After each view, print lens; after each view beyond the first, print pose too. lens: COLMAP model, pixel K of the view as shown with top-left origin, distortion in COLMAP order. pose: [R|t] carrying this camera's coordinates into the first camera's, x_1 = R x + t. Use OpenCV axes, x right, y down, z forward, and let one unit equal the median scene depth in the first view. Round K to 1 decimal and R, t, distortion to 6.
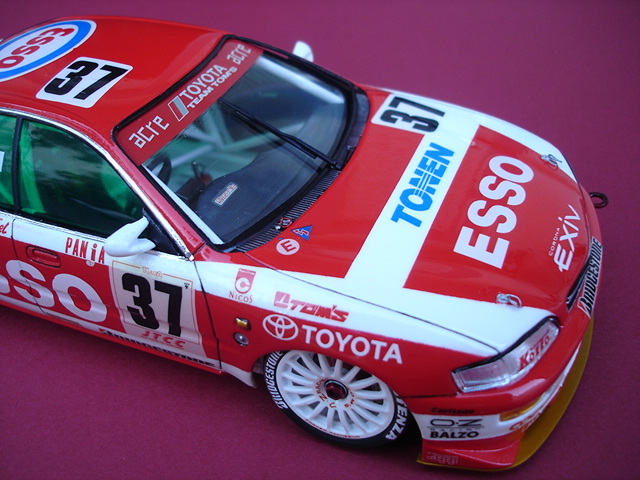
lens RADIAL K [[714.1, 0, 320.0], [0, 714.1, 240.0], [0, 0, 1]] dist [-0.108877, -0.047006]
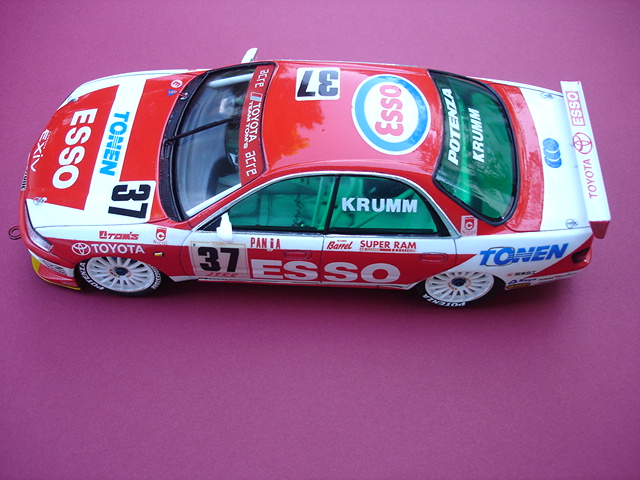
lens RADIAL K [[714.1, 0, 320.0], [0, 714.1, 240.0], [0, 0, 1]] dist [-0.108877, -0.047006]
pose [[-0.936034, 0.318153, -0.150395, 0.015101], [-0.187782, -0.090128, 0.978067, -1.862902], [0.297620, 0.943746, 0.144107, 1.123172]]
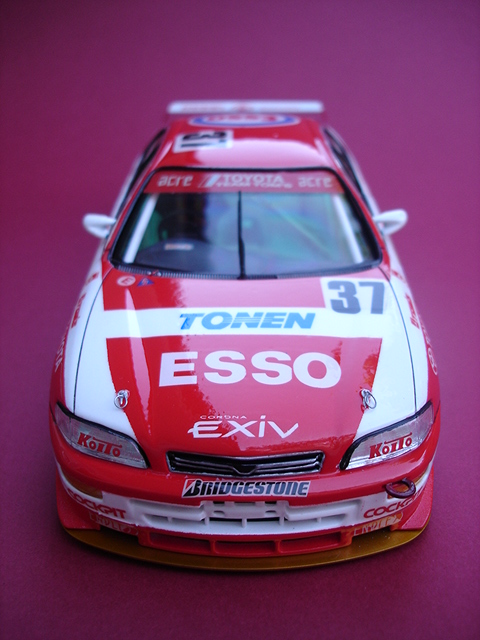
lens RADIAL K [[714.1, 0, 240.0], [0, 714.1, 320.0], [0, 0, 1]] dist [-0.108877, -0.047006]
pose [[0.380151, 0.510203, -0.771478, 0.959107], [-0.599041, 0.771334, 0.214927, -0.303164], [0.704724, 0.380442, 0.598856, 0.357579]]
